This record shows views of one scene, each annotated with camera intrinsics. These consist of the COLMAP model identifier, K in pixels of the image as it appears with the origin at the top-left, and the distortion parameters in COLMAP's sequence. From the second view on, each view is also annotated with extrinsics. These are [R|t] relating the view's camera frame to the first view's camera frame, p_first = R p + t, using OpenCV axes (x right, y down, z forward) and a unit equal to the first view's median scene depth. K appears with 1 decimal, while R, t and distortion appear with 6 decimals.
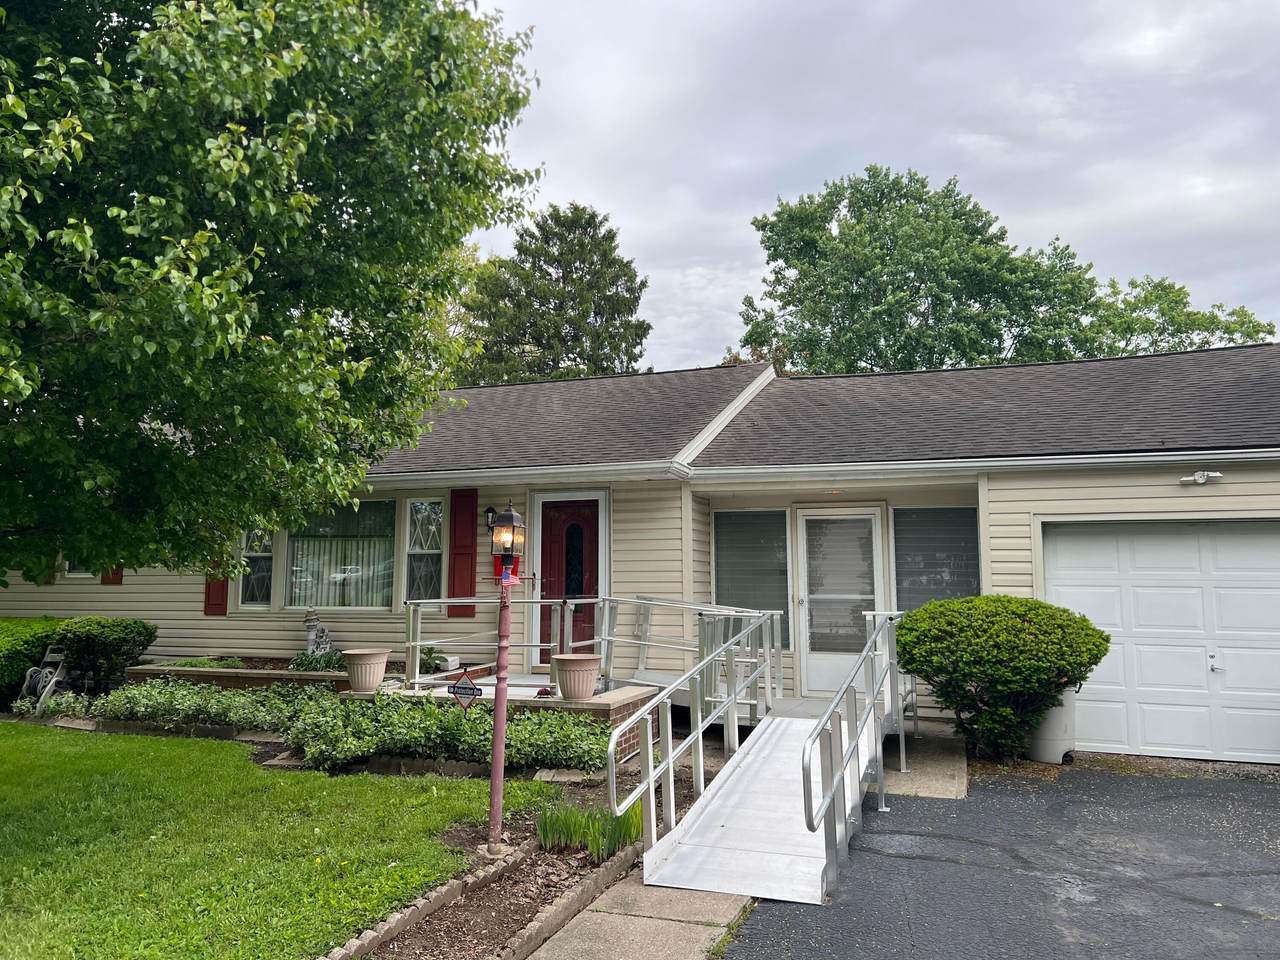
lens RADIAL K [[994.0, 0, 640.0], [0, 994.0, 480.0], [0, 0, 1]] dist [0.102041, -0.004014]
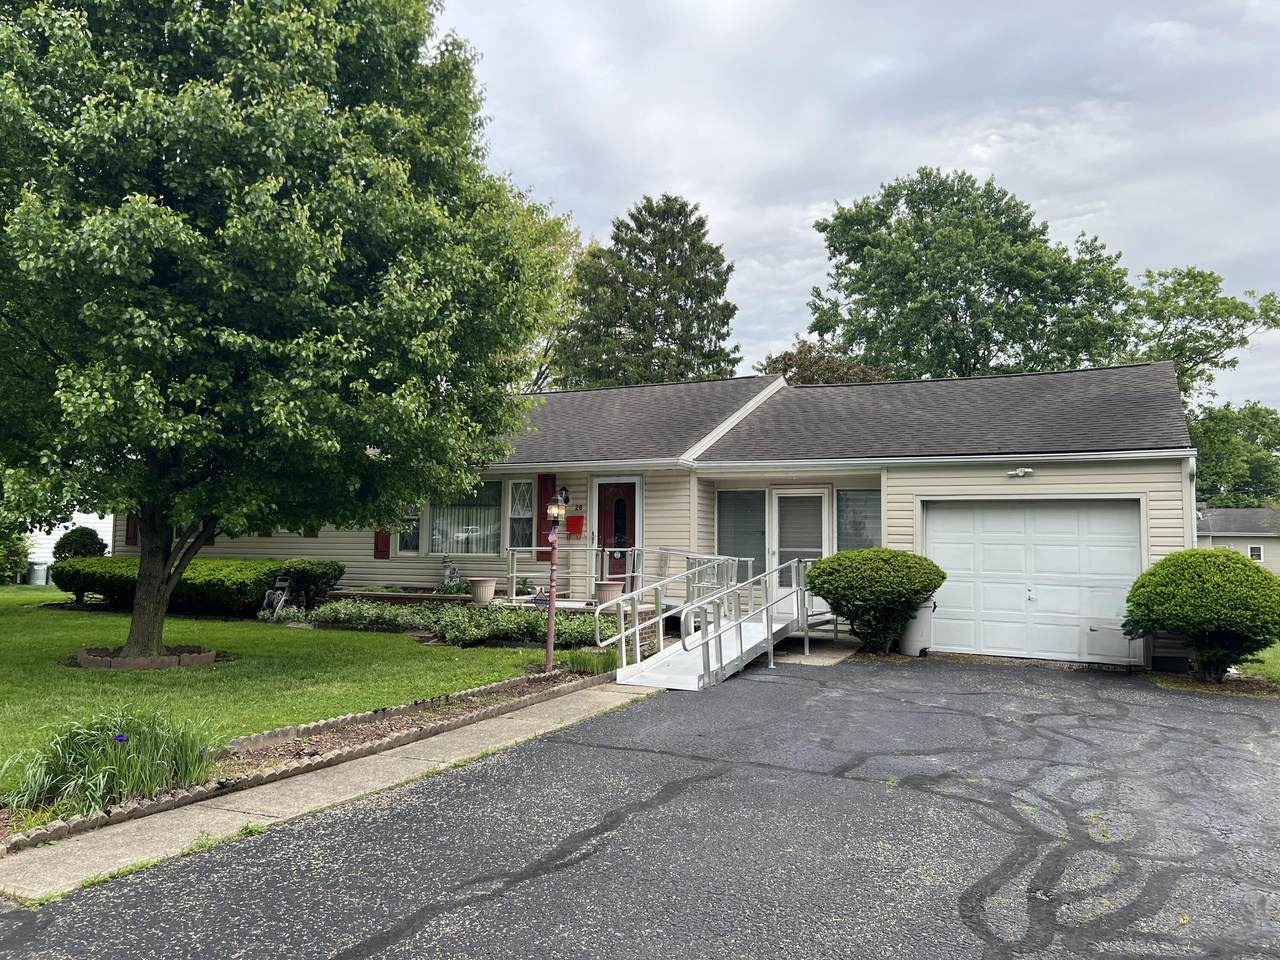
lens RADIAL K [[962.0, 0, 640.0], [0, 962.0, 480.0], [0, 0, 1]] dist [0.260632, -0.000409]
pose [[0.994316, 0.002826, -0.106436, 0.115251], [0.001084, 0.999327, 0.036664, -0.035566], [0.106468, -0.036571, 0.993643, -0.411830]]
